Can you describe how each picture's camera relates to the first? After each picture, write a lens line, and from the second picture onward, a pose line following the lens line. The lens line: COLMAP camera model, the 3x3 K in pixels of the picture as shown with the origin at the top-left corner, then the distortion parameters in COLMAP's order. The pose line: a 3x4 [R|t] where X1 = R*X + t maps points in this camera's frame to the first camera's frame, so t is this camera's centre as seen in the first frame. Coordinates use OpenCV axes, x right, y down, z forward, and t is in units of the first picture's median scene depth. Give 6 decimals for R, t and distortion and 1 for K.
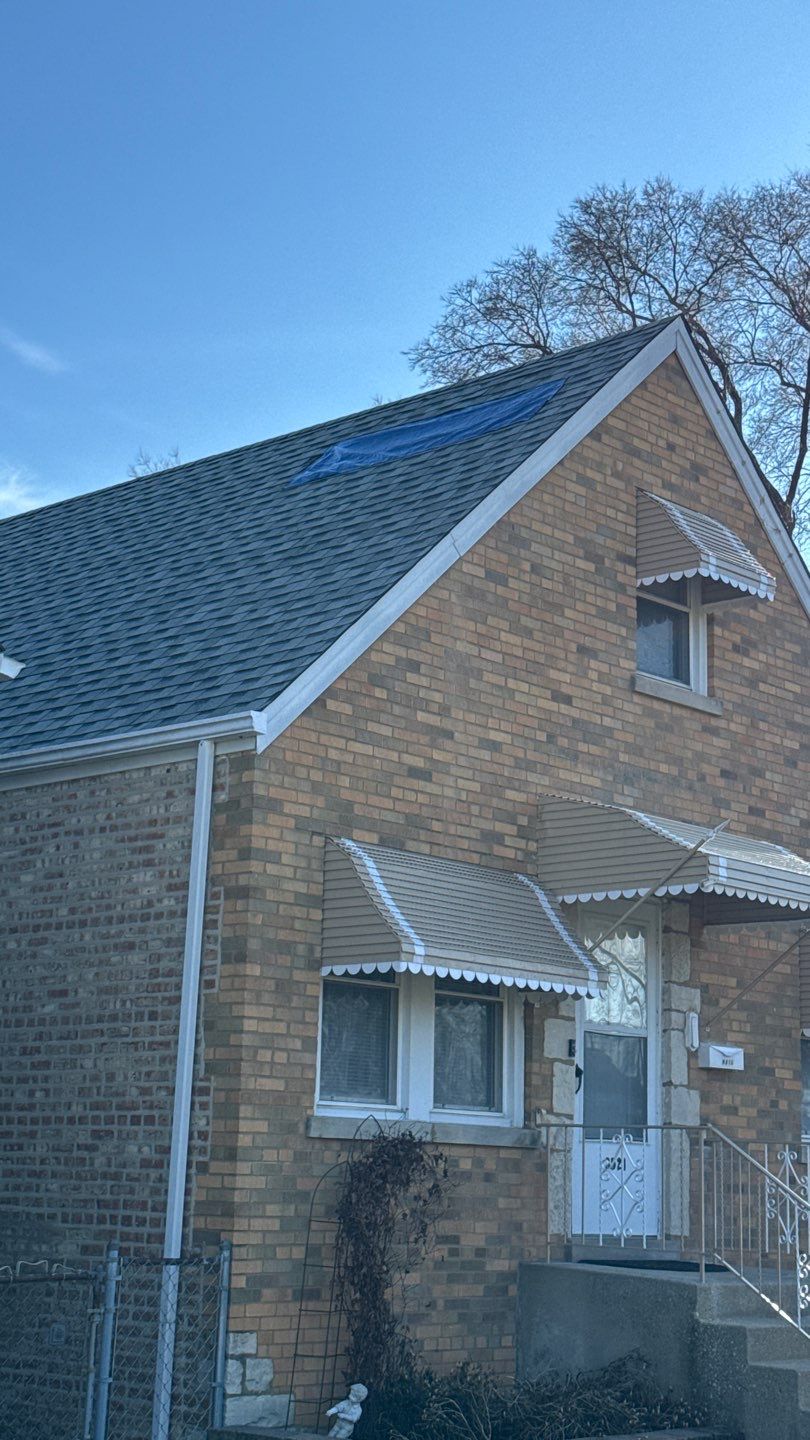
lens RADIAL K [[2152.3, 0, 413.4], [0, 2152.3, 700.7], [0, 0, 1]] dist [0.161230, -0.136775]
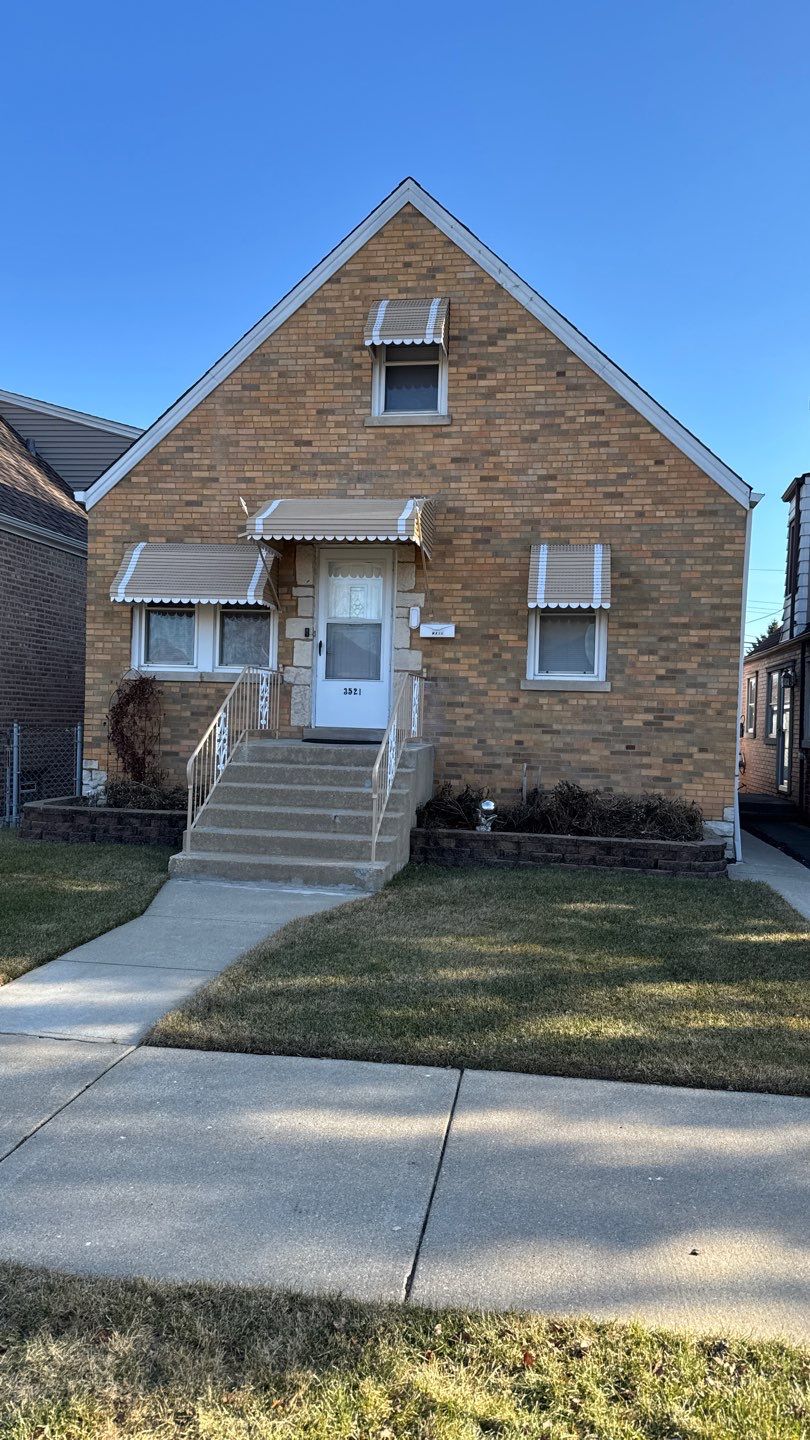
lens RADIAL K [[1003.8, 0, 405.0], [0, 1003.8, 720.0], [0, 0, 1]] dist [0.203644, -0.473382]
pose [[0.553261, -0.011263, -0.832932, 0.877561], [0.166074, 0.981327, 0.097042, 0.168133], [0.816285, -0.192017, 0.544801, 0.585044]]
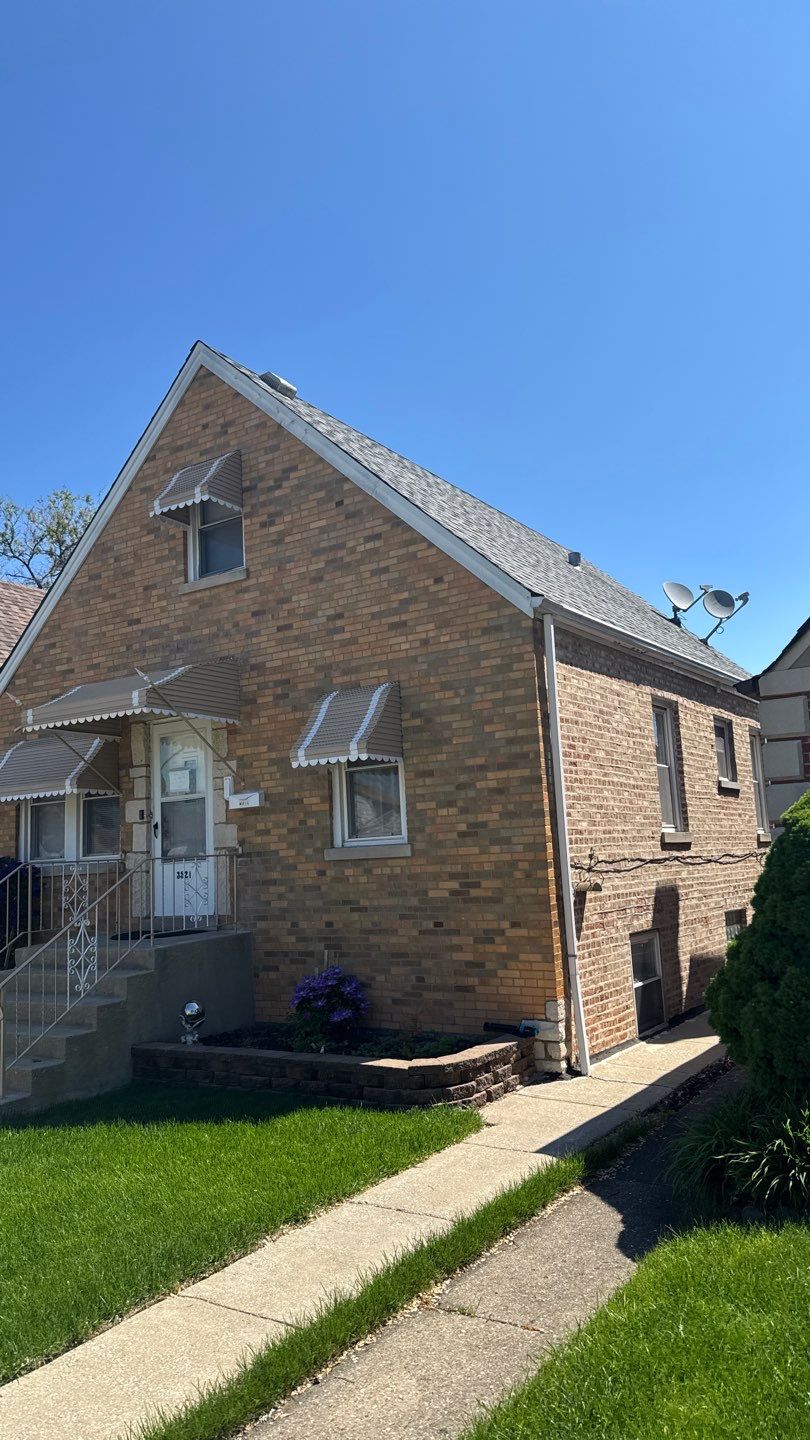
lens RADIAL K [[1003.8, 0, 405.0], [0, 1003.8, 720.0], [0, 0, 1]] dist [0.203644, -0.473382]
pose [[0.165221, -0.171159, -0.971291, 0.958438], [0.263380, 0.956717, -0.123789, 0.252333], [0.950438, -0.235367, 0.203150, 1.077868]]
